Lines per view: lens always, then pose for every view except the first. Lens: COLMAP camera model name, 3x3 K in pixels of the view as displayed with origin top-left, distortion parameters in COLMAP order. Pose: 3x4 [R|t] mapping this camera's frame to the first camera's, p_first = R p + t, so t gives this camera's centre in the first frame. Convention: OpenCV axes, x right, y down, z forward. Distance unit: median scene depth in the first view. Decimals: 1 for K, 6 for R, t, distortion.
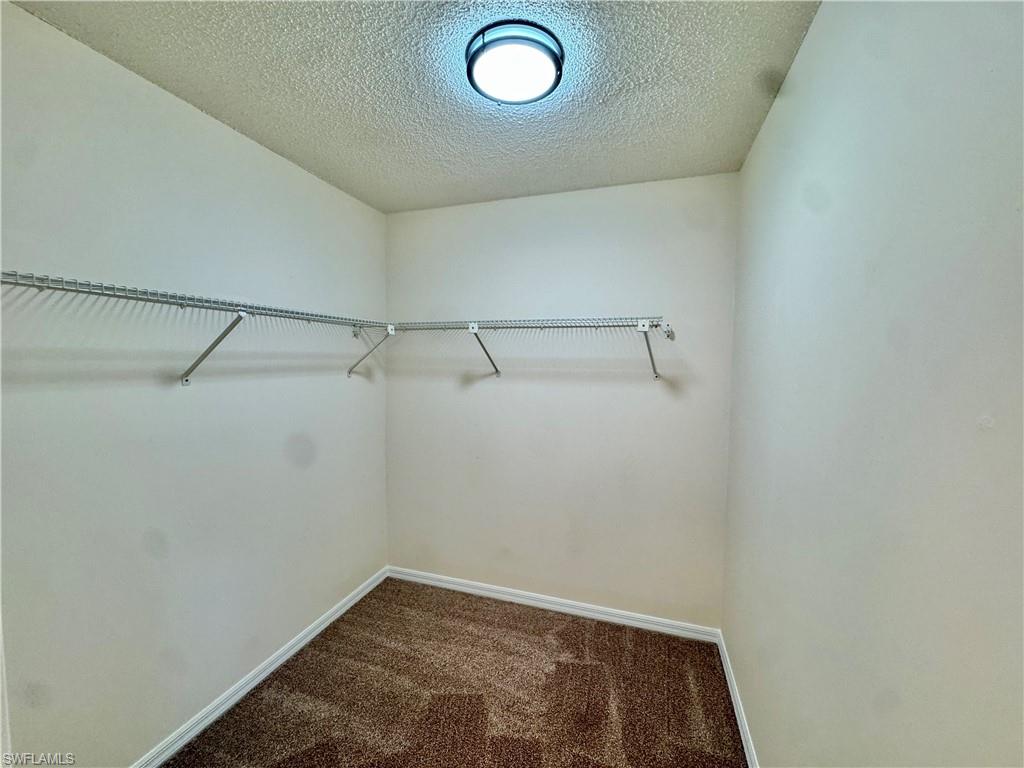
lens RADIAL K [[409.6, 0, 510.7], [0, 409.6, 384.3], [0, 0, 1]] dist [-0.003956, -0.000538]
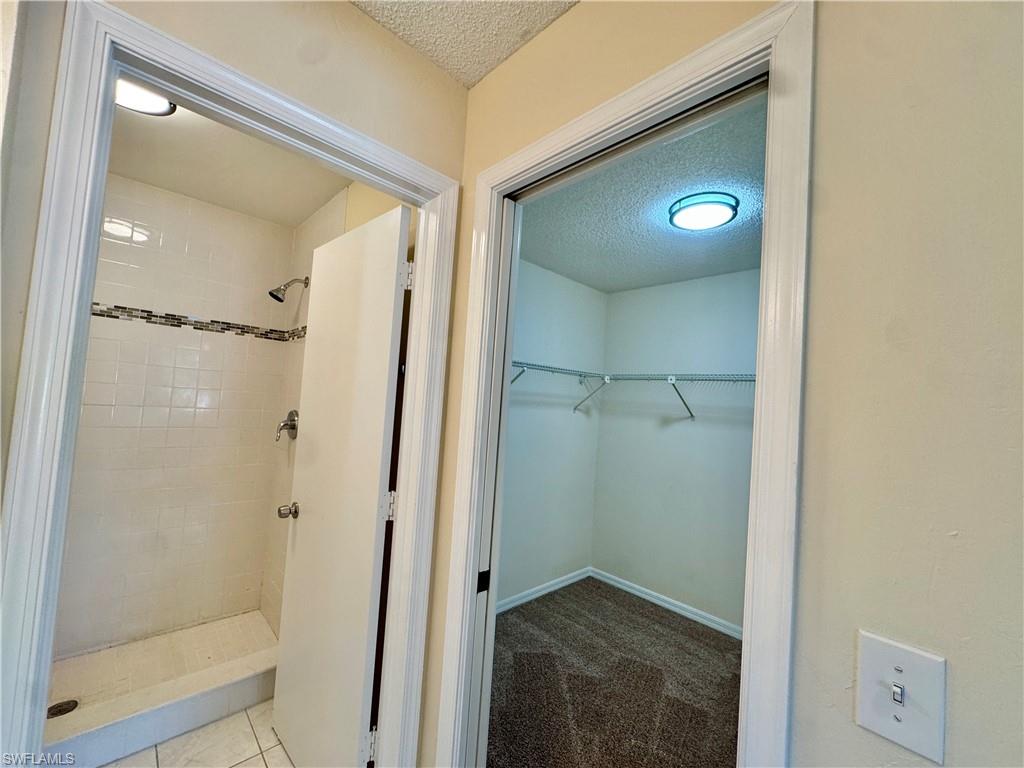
lens RADIAL K [[409.6, 0, 510.7], [0, 409.6, 384.3], [0, 0, 1]] dist [-0.003956, -0.000538]
pose [[0.881104, 0.031798, -0.471853, 0.068525], [-0.087826, 0.991383, -0.097191, 0.043464], [0.464696, 0.127076, 0.876304, -0.341249]]
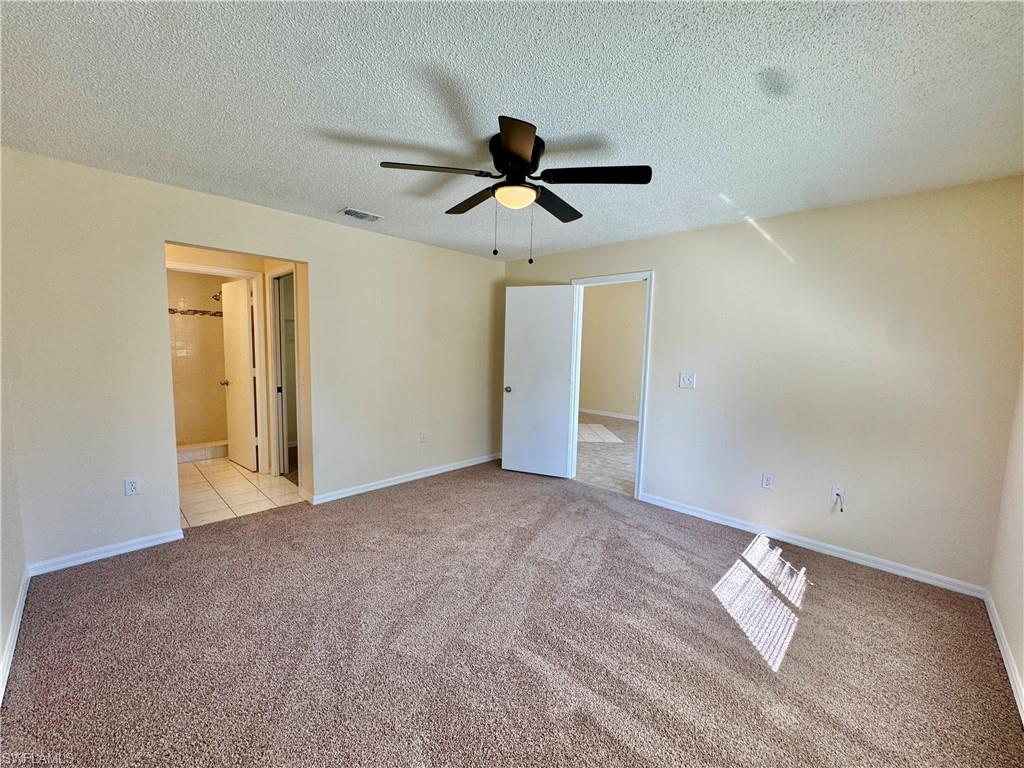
lens RADIAL K [[408.1, 0, 500.2], [0, 408.1, 386.3], [0, 0, 1]] dist [-0.001433, -0.000149]
pose [[0.893246, 0.056162, -0.446047, 3.699226], [-0.040425, 0.998181, 0.044727, 0.195551], [0.447748, -0.021921, 0.893891, -2.187540]]
